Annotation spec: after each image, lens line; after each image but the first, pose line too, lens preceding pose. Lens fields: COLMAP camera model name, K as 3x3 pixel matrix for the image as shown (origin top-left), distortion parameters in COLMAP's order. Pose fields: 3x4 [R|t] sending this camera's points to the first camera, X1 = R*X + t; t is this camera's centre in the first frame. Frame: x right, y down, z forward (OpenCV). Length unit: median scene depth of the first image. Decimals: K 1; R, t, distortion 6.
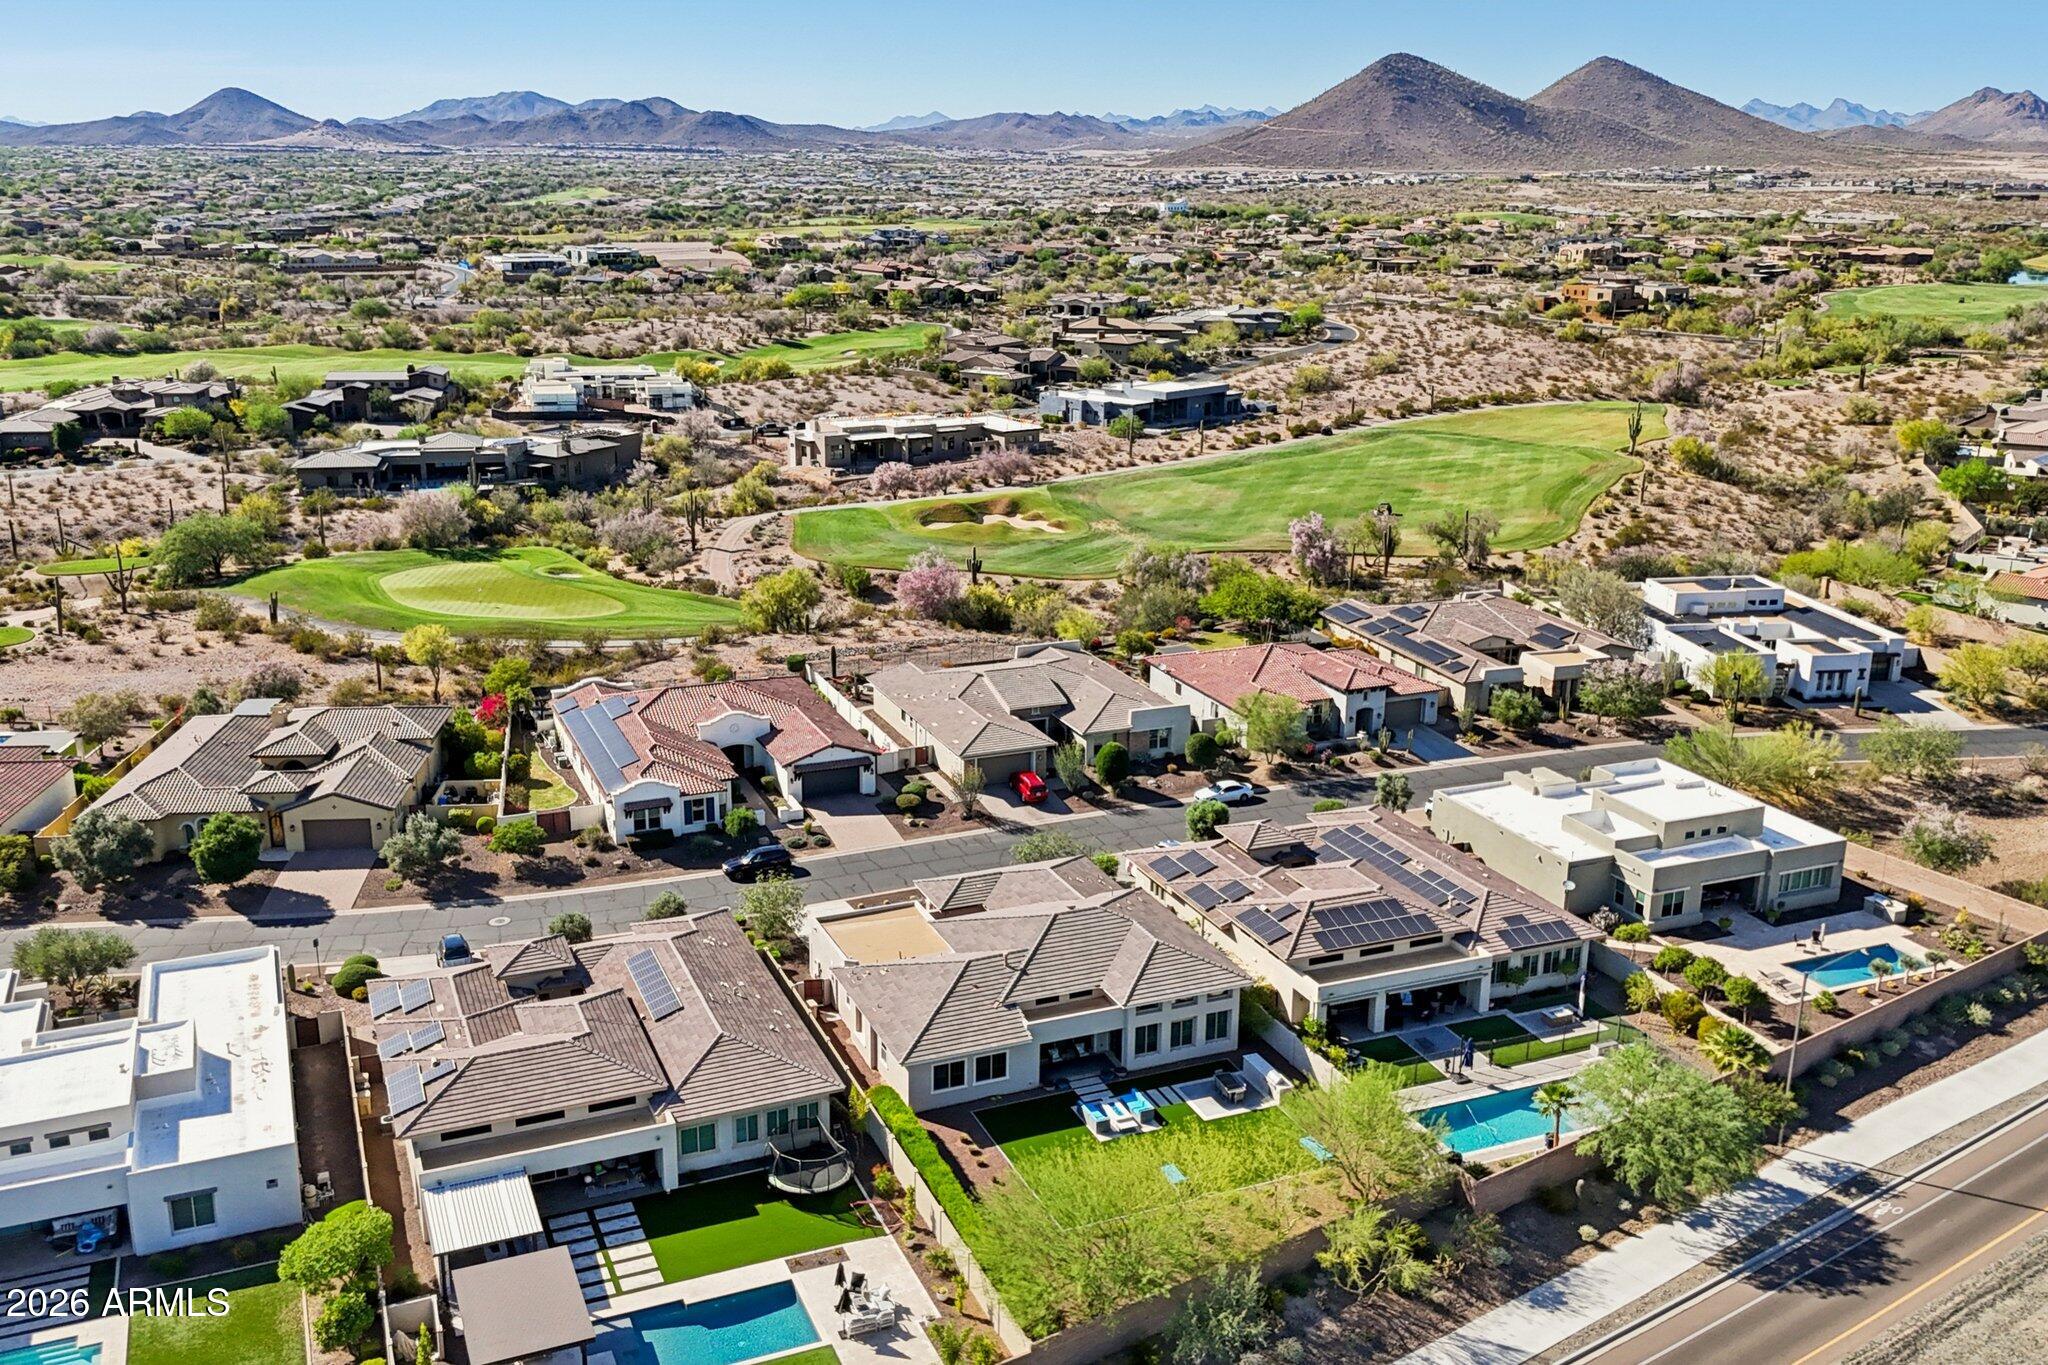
lens RADIAL K [[1804.5, 0, 1025.5], [0, 1804.5, 662.3], [0, 0, 1]] dist [0.086253, -0.100374]
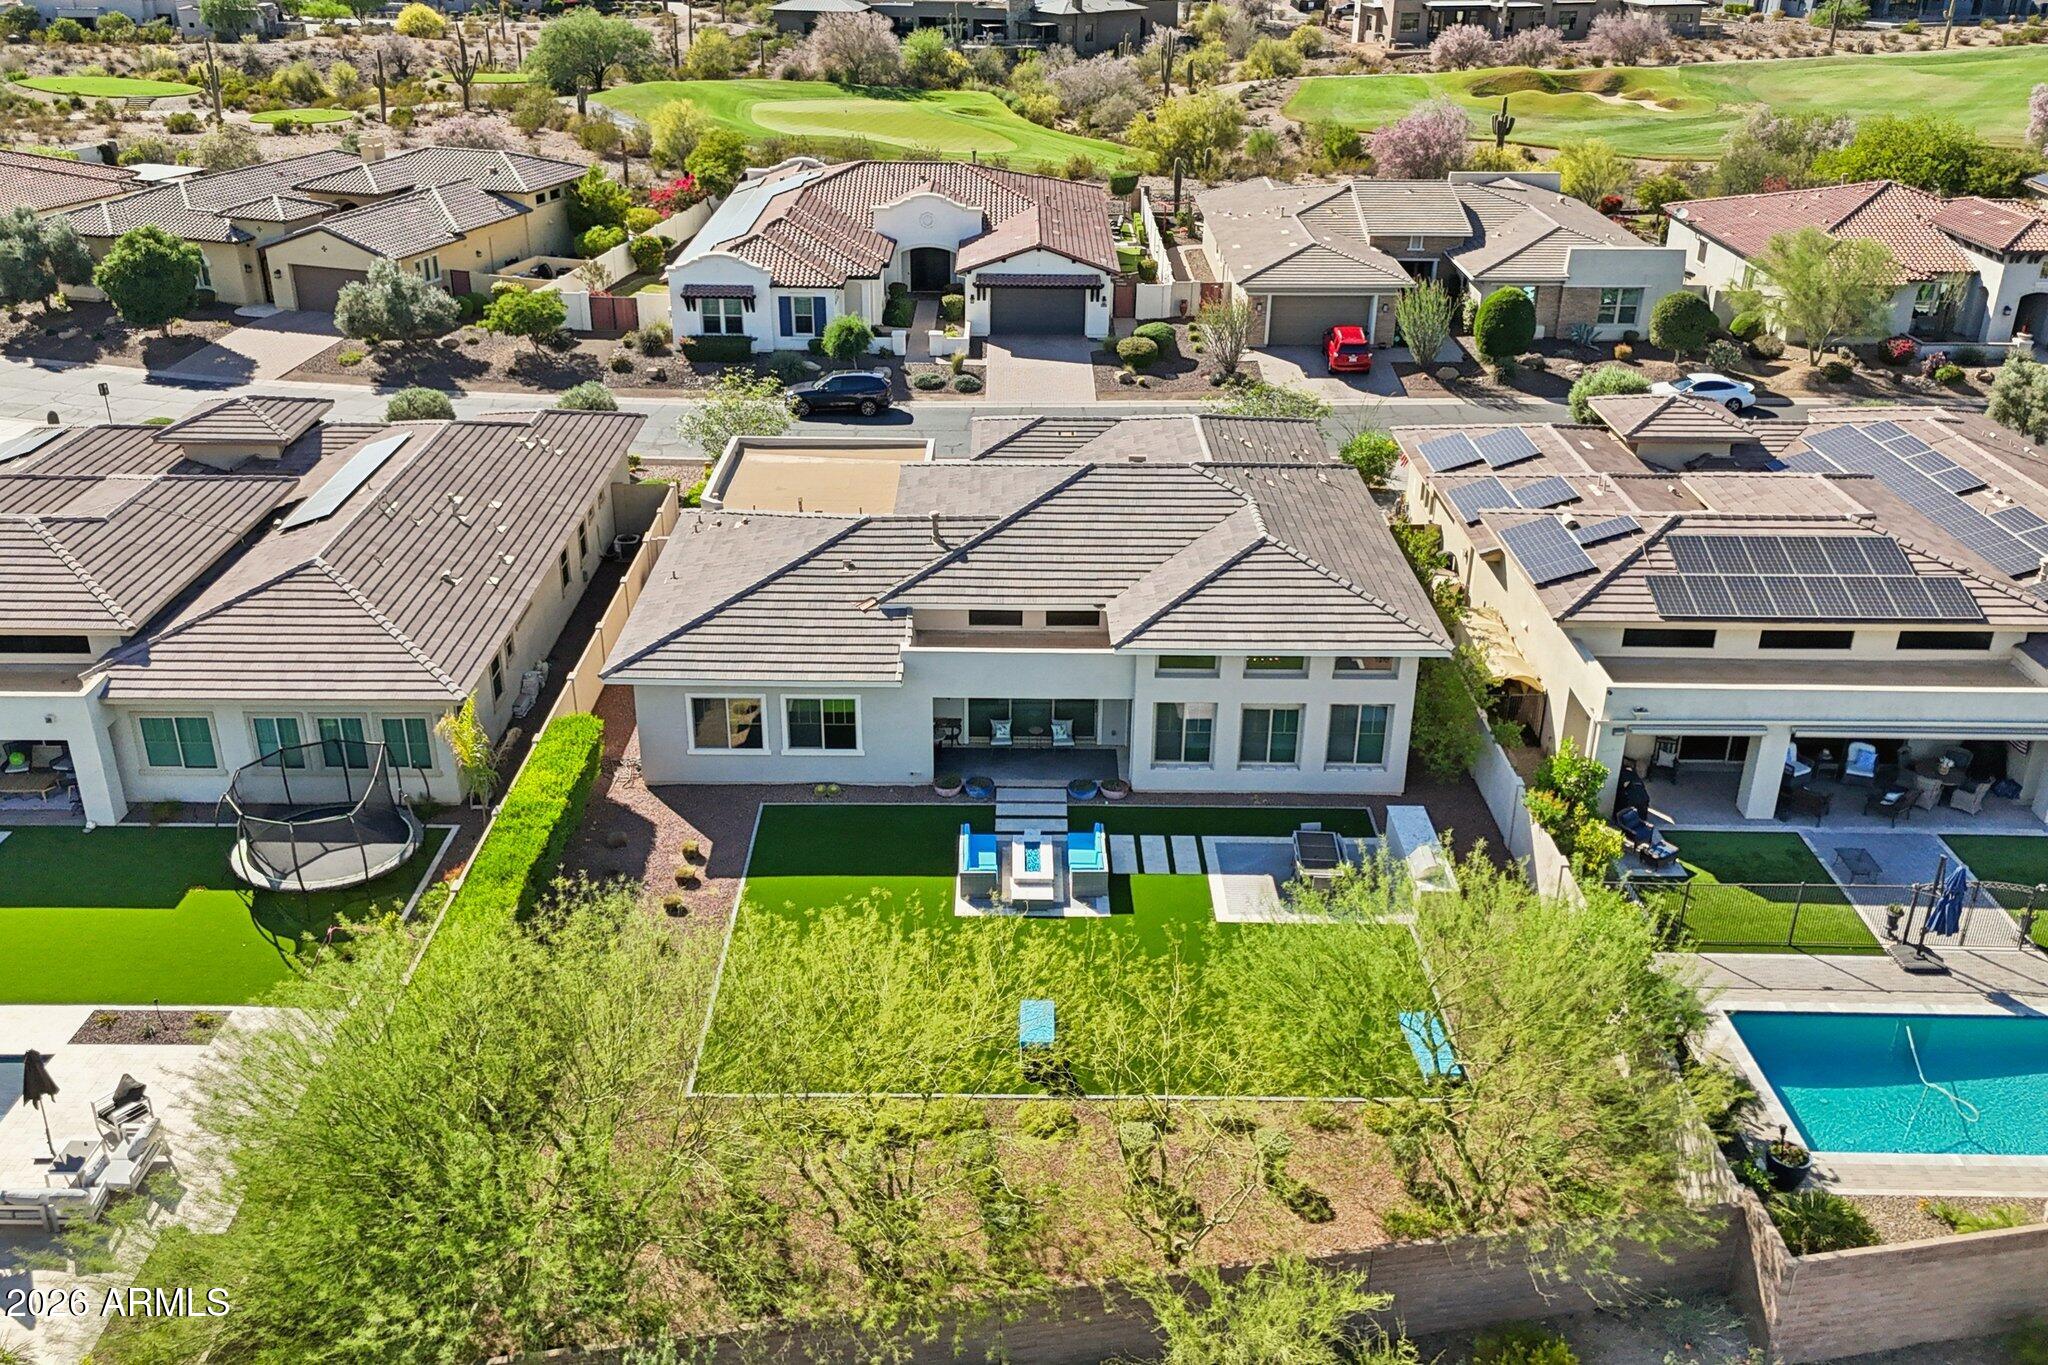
lens RADIAL K [[1804.5, 0, 1023.3], [0, 1804.5, 676.0], [0, 0, 1]] dist [0.086253, -0.100374]
pose [[0.920105, 0.160757, -0.357161, 0.112958], [-0.105649, 0.979954, 0.168906, 0.071403], [0.377154, -0.117678, 0.918644, 0.333671]]
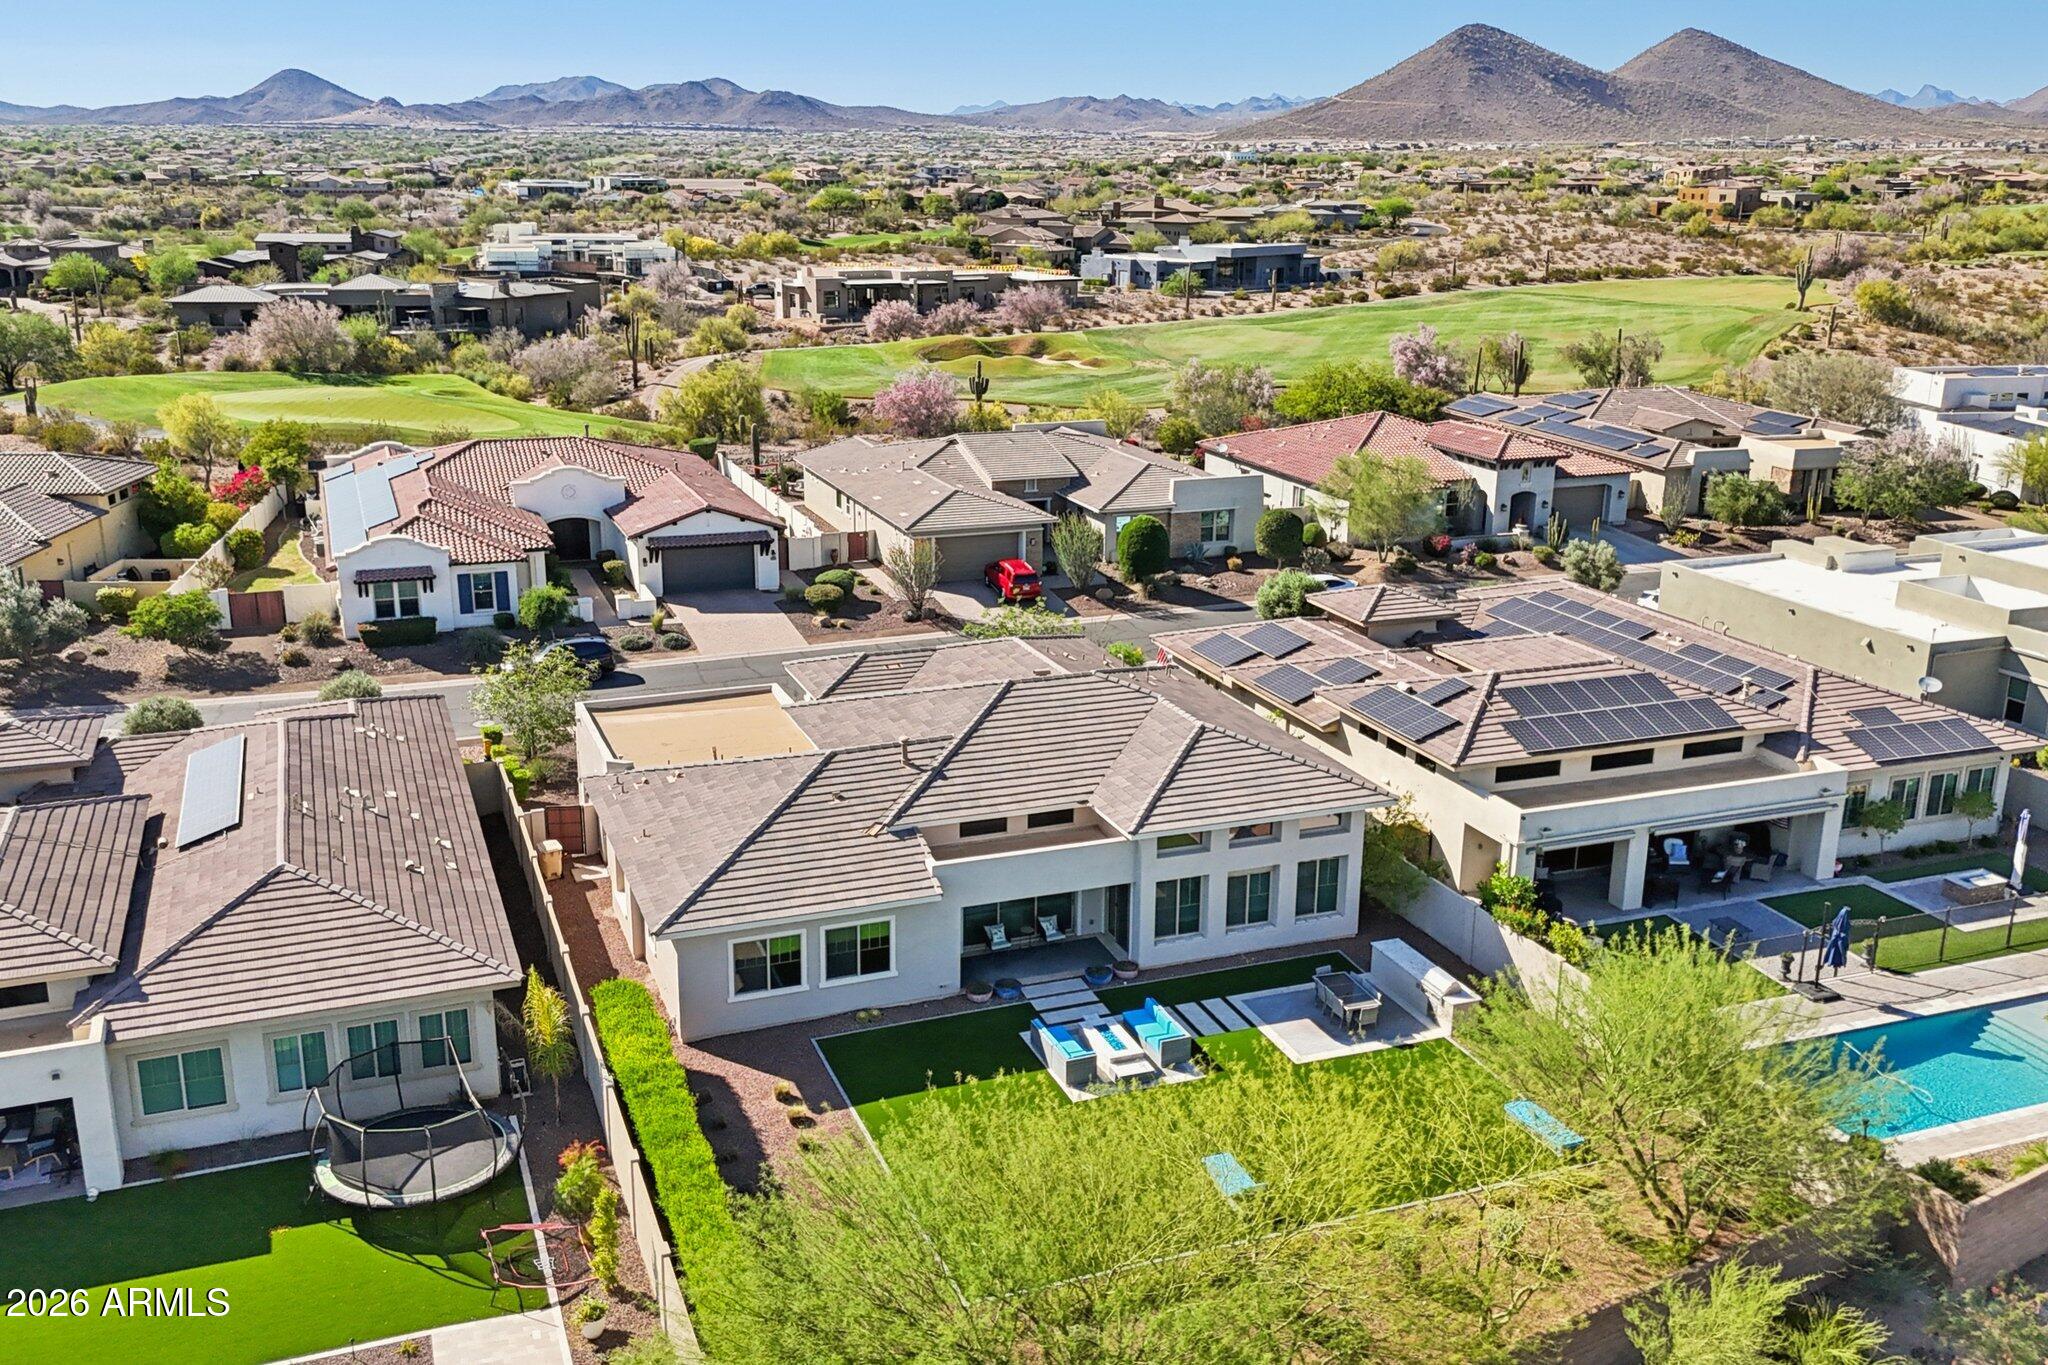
lens RADIAL K [[1804.5, 0, 1025.1], [0, 1804.5, 678.7], [0, 0, 1]] dist [0.086253, -0.100374]
pose [[0.999390, 0.008087, -0.033987, 0.024067], [-0.007751, 0.999920, 0.009991, 0.082660], [0.034065, -0.009722, 0.999372, 0.293363]]
